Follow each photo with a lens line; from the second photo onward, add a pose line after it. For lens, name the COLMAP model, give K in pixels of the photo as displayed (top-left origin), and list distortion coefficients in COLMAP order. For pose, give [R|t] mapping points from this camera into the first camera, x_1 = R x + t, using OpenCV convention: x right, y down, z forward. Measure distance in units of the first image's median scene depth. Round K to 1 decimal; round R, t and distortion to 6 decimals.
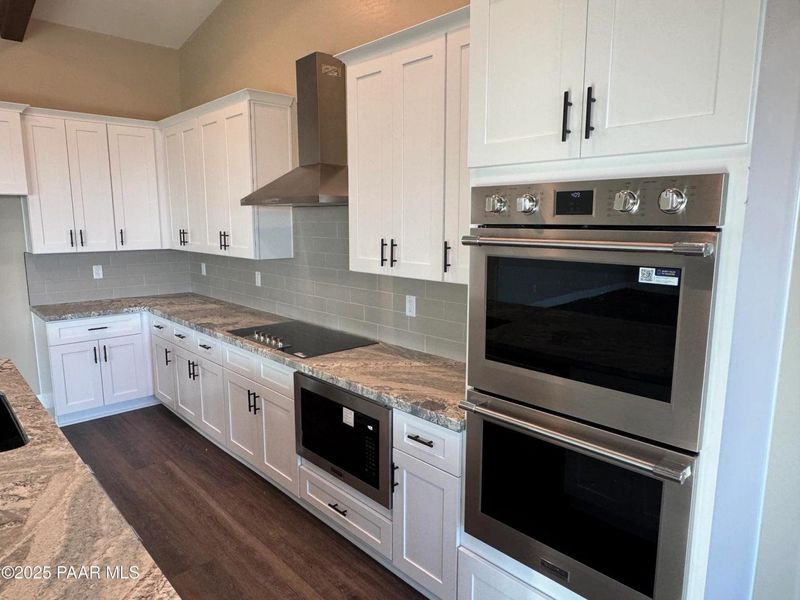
lens RADIAL K [[518.0, 0, 400.0], [0, 518.0, 300.0], [0, 0, 1]] dist [0.001979, -0.000166]
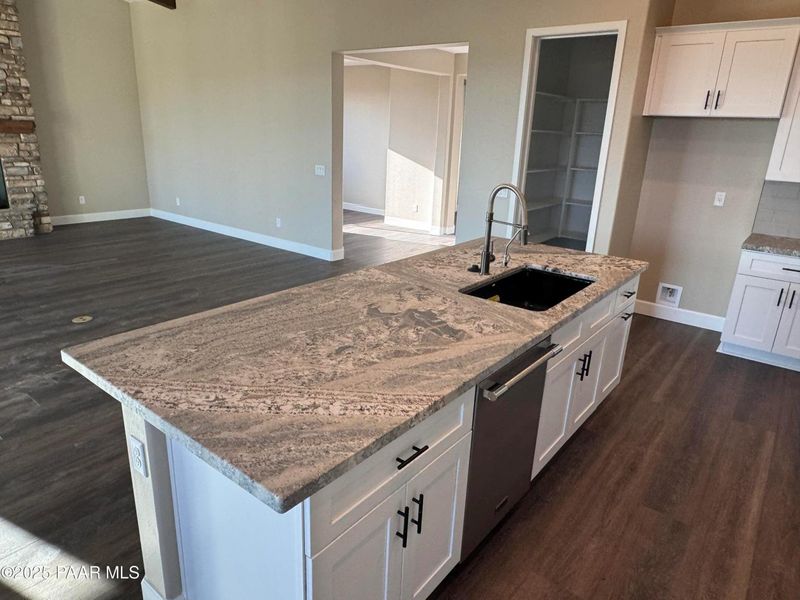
lens RADIAL K [[534.7, 0, 400.0], [0, 534.7, 300.0], [0, 0, 1]] dist [-0.007628, 0.001493]
pose [[0.144895, 0.306480, -0.940784, 0.315870], [-0.190368, 0.941689, 0.277455, -0.035355], [0.970961, 0.138894, 0.194790, 0.258451]]
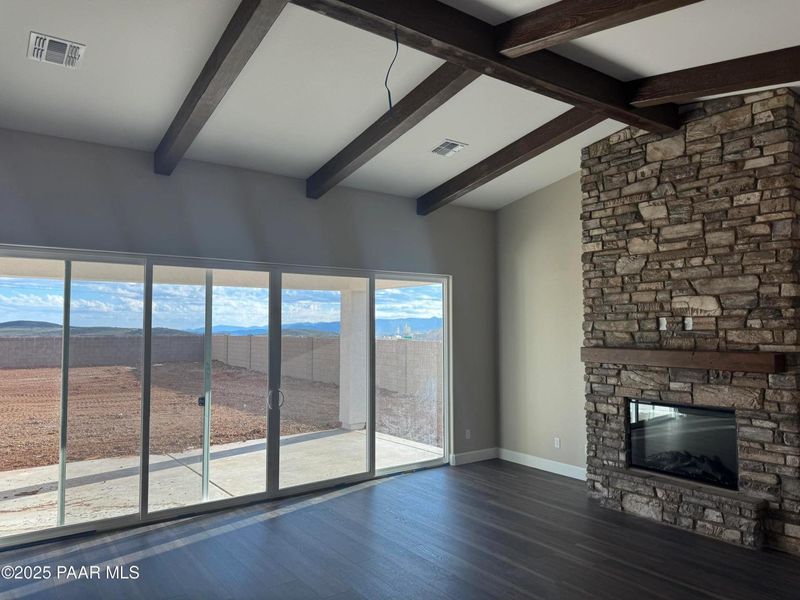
lens RADIAL K [[562.9, 0, 400.0], [0, 562.9, 300.0], [0, 0, 1]] dist [0.000740, -0.001539]
pose [[-0.992646, 0.003987, 0.120986, -1.551033], [0.016795, 0.994328, 0.105024, -0.113144], [-0.119881, 0.106283, -0.987083, 0.516624]]
